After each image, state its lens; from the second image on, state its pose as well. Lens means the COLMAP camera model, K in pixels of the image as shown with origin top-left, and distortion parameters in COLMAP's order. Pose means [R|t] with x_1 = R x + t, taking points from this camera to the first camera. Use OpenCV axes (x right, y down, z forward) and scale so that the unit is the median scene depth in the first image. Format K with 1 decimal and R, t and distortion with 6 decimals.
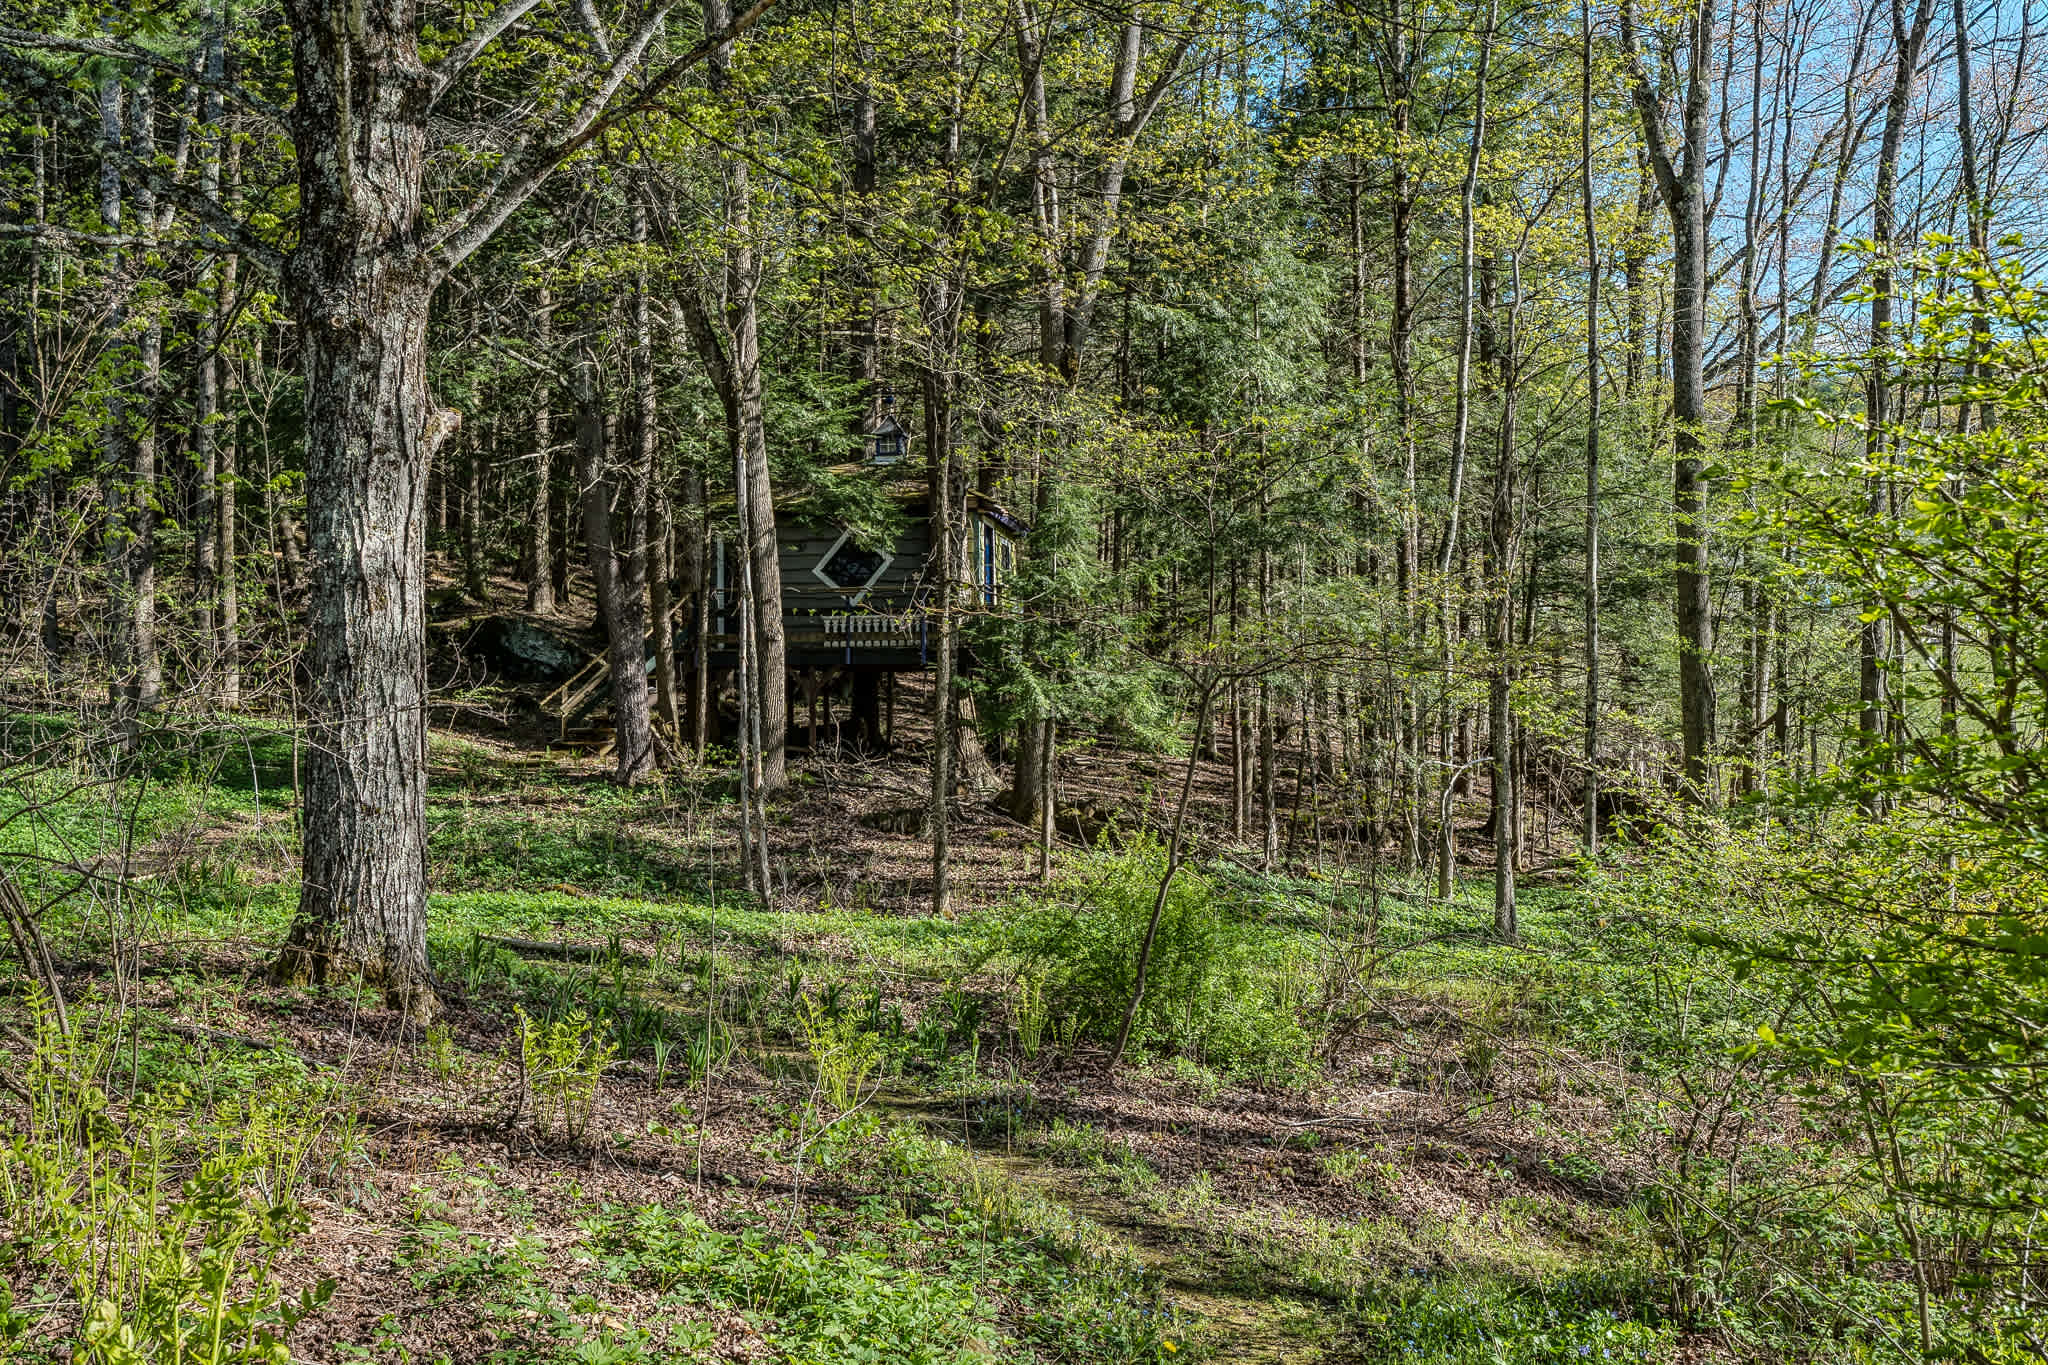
lens RADIAL K [[2035.5, 0, 1024.0], [0, 2035.5, 682.5], [0, 0, 1]] dist [0.010857, -0.002240]
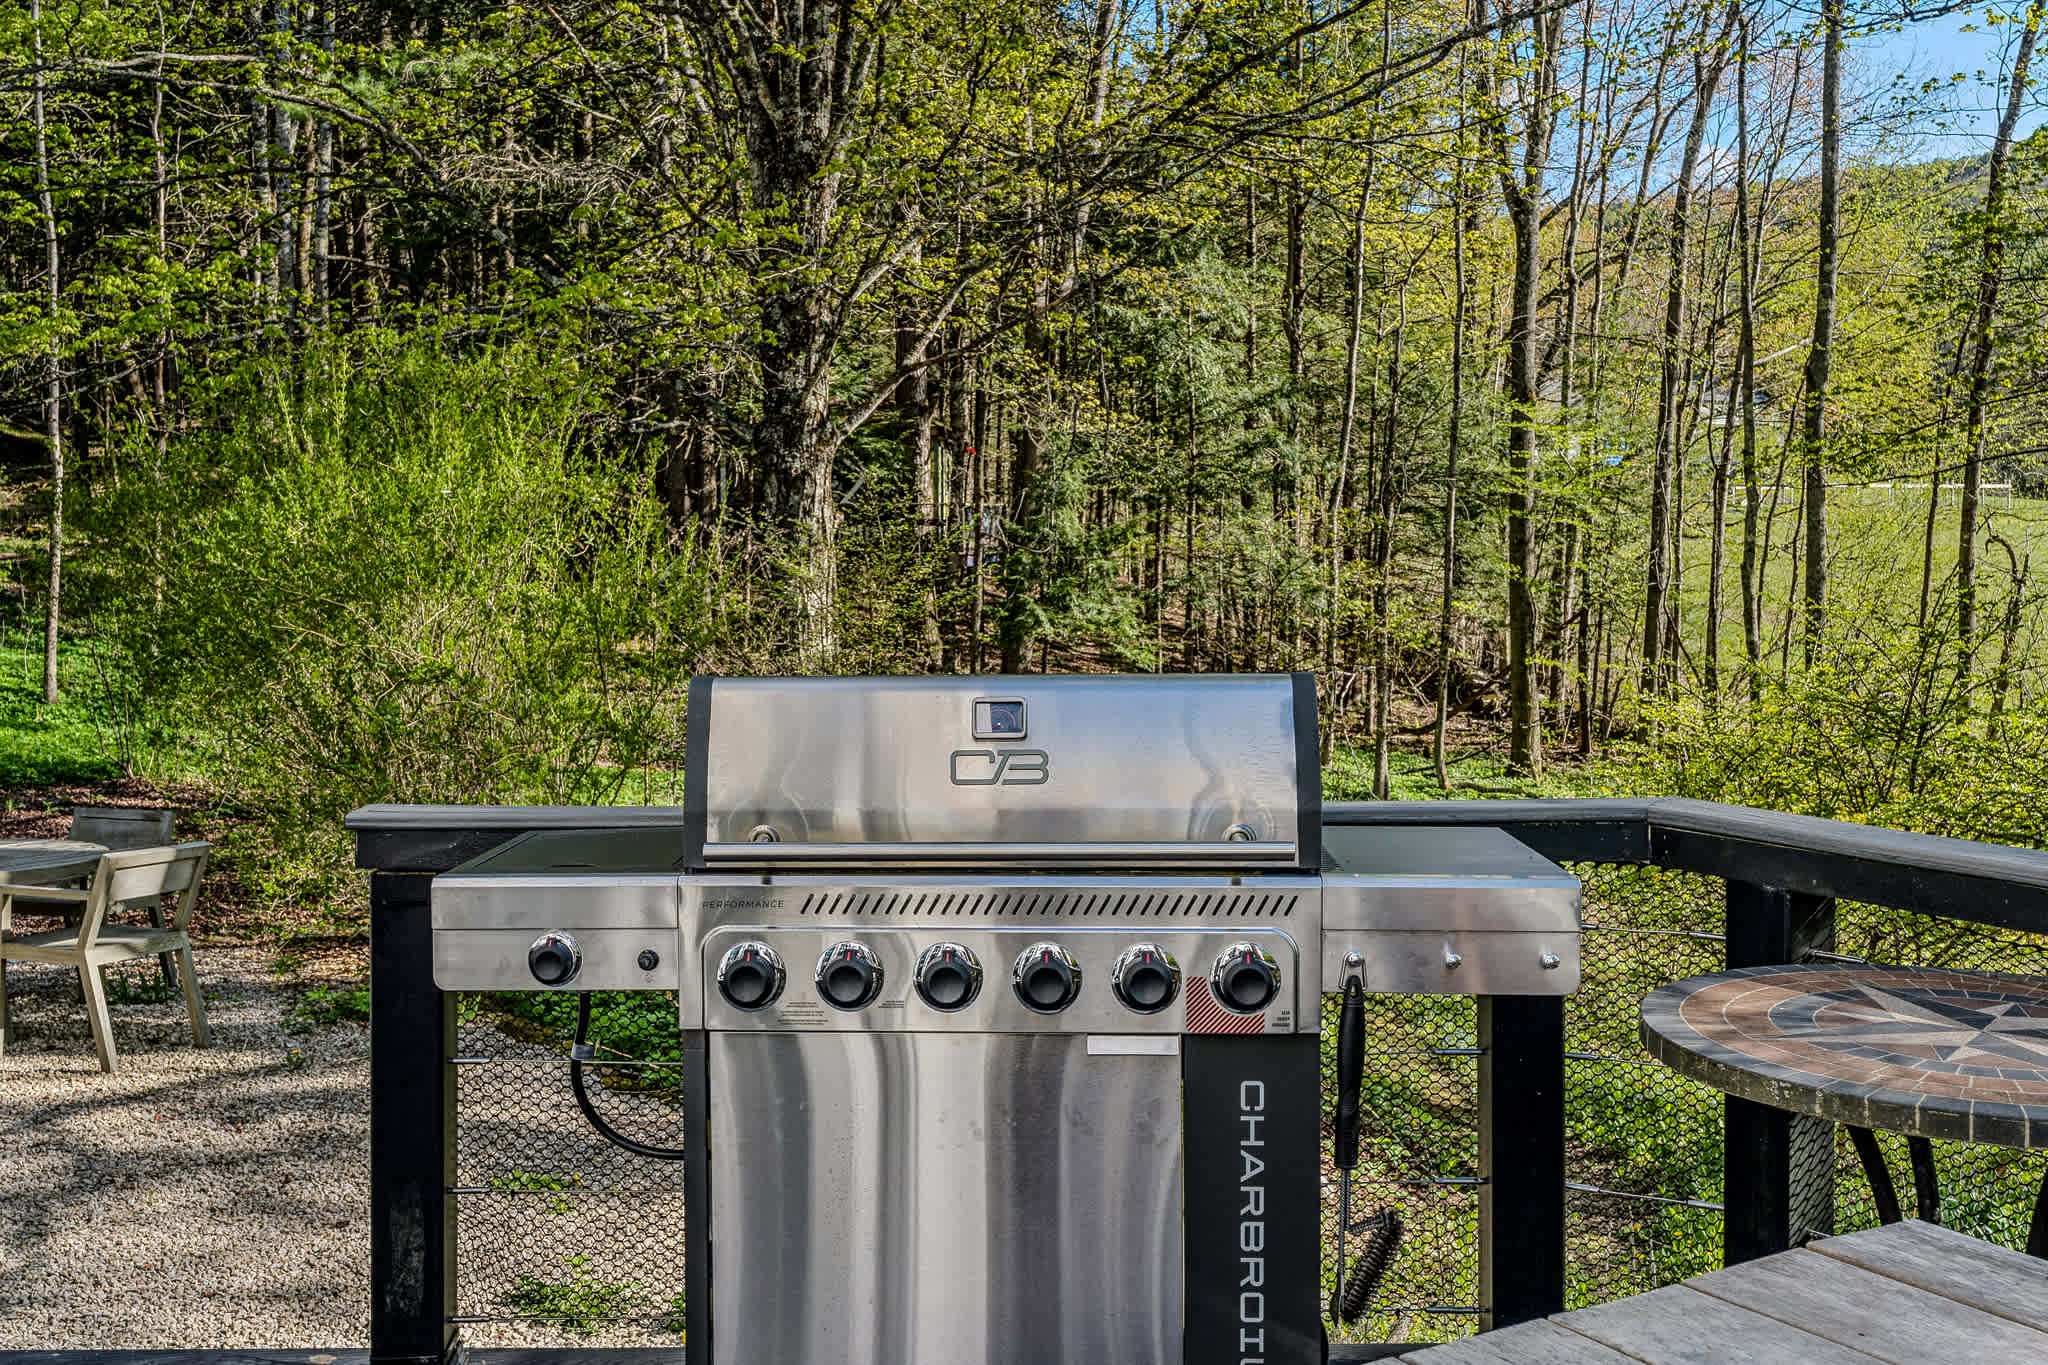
lens RADIAL K [[2093.1, 0, 933.3], [0, 2093.1, 669.8], [0, 0, 1]] dist [0.092776, -0.244412]
pose [[0.998116, 0.007200, 0.060926, -0.369898], [-0.012060, 0.996740, 0.079772, -0.172420], [-0.060153, -0.080357, 0.994949, -0.925056]]
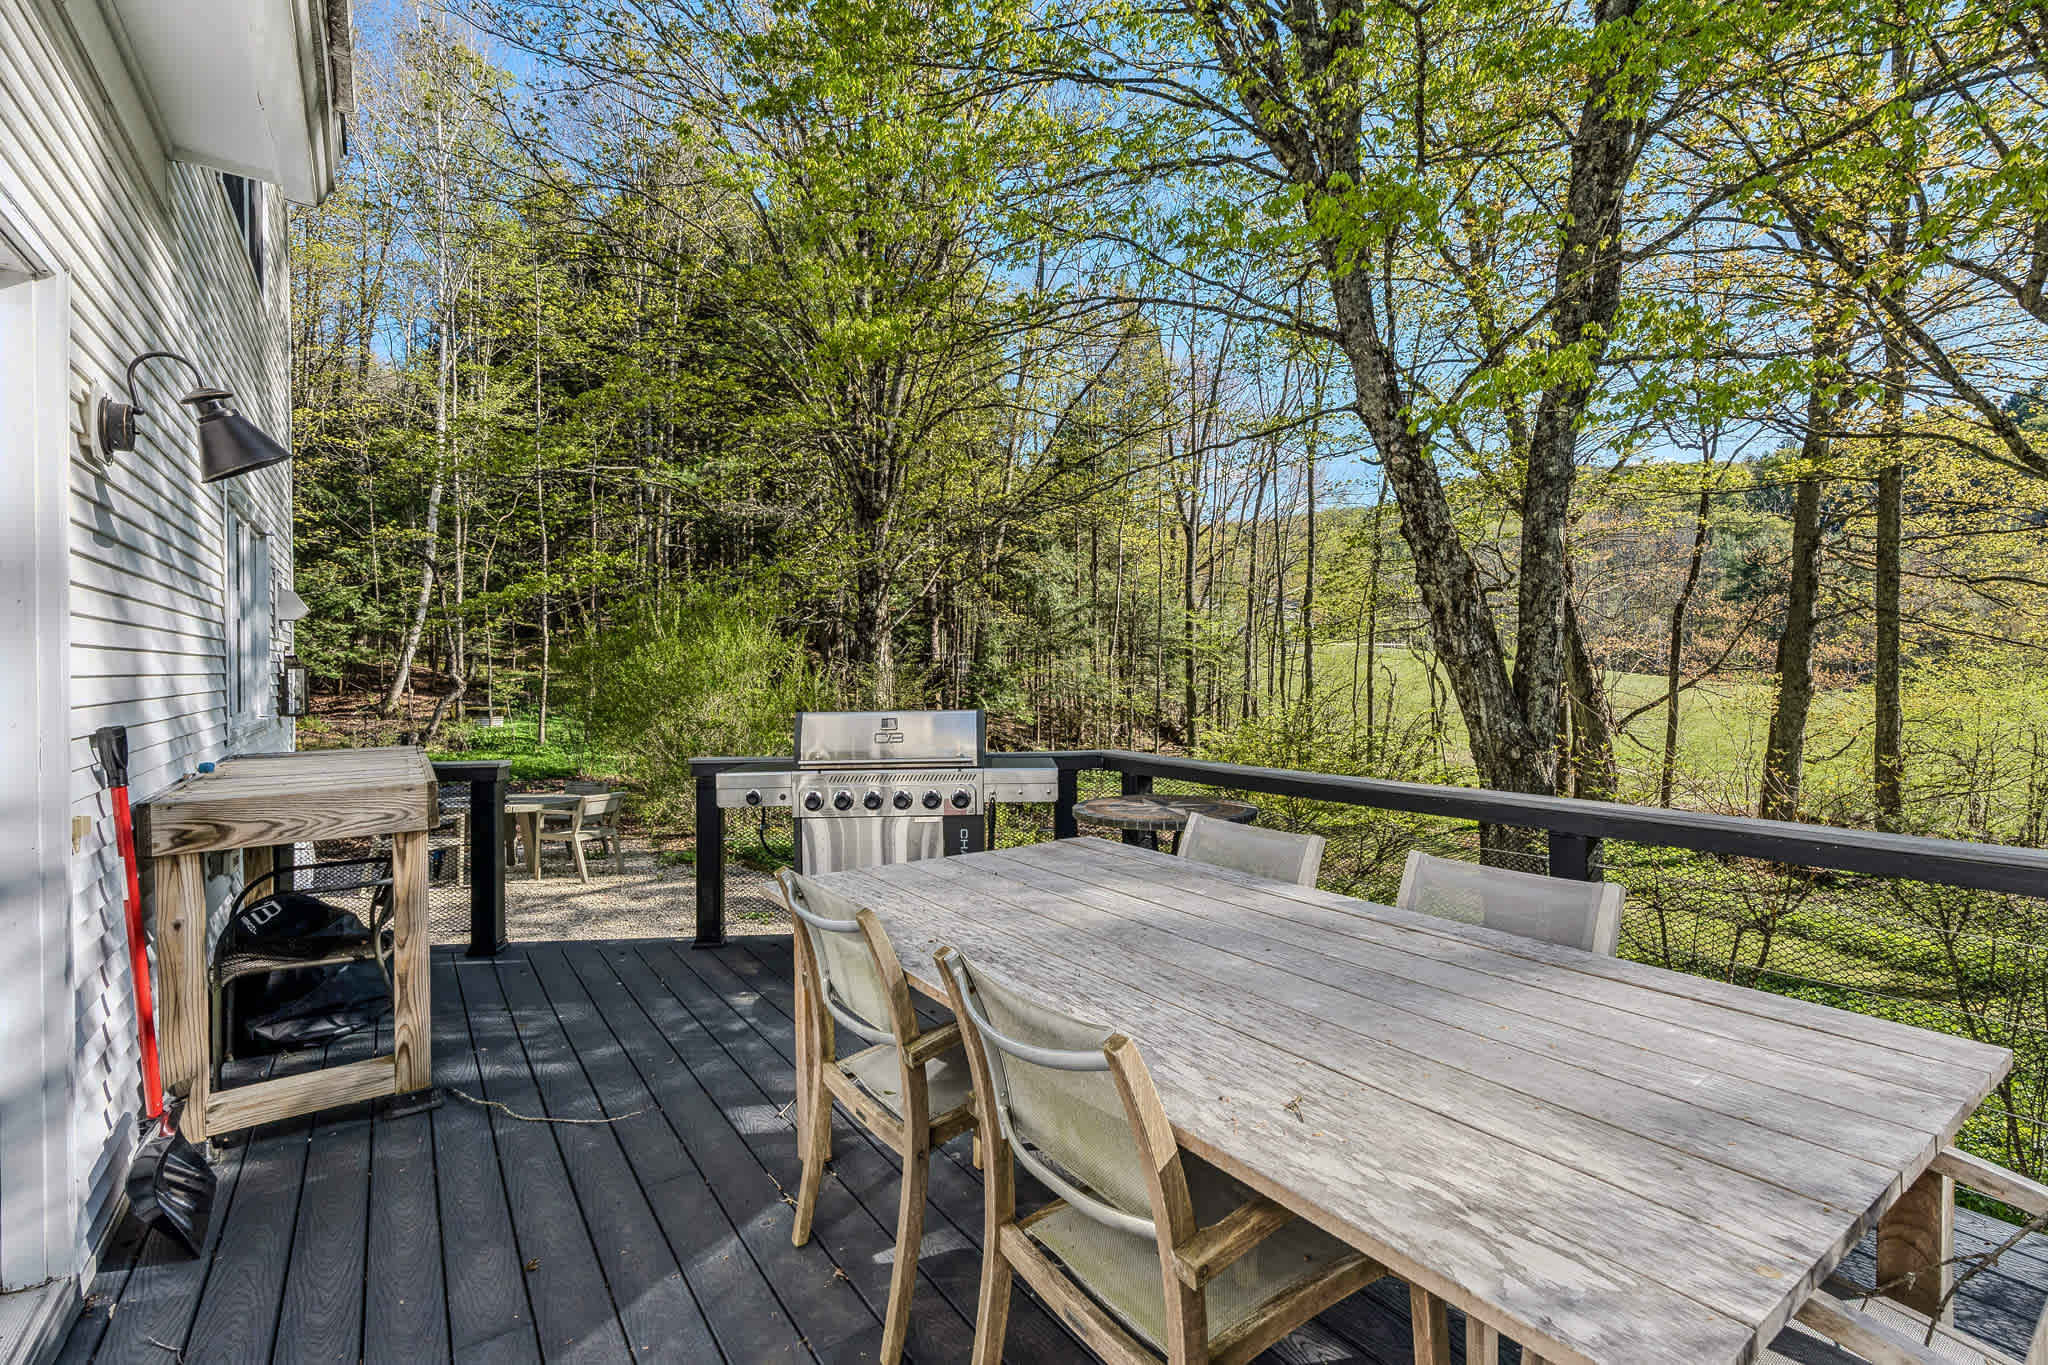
lens RADIAL K [[950.8, 0, 1028.2], [0, 950.8, 692.2], [0, 0, 1]] dist [-0.001736, -0.000034]
pose [[0.989489, 0.002132, 0.144593, -0.342699], [-0.008154, 0.999123, 0.041068, -0.175904], [-0.144378, -0.041816, 0.988639, -1.084611]]
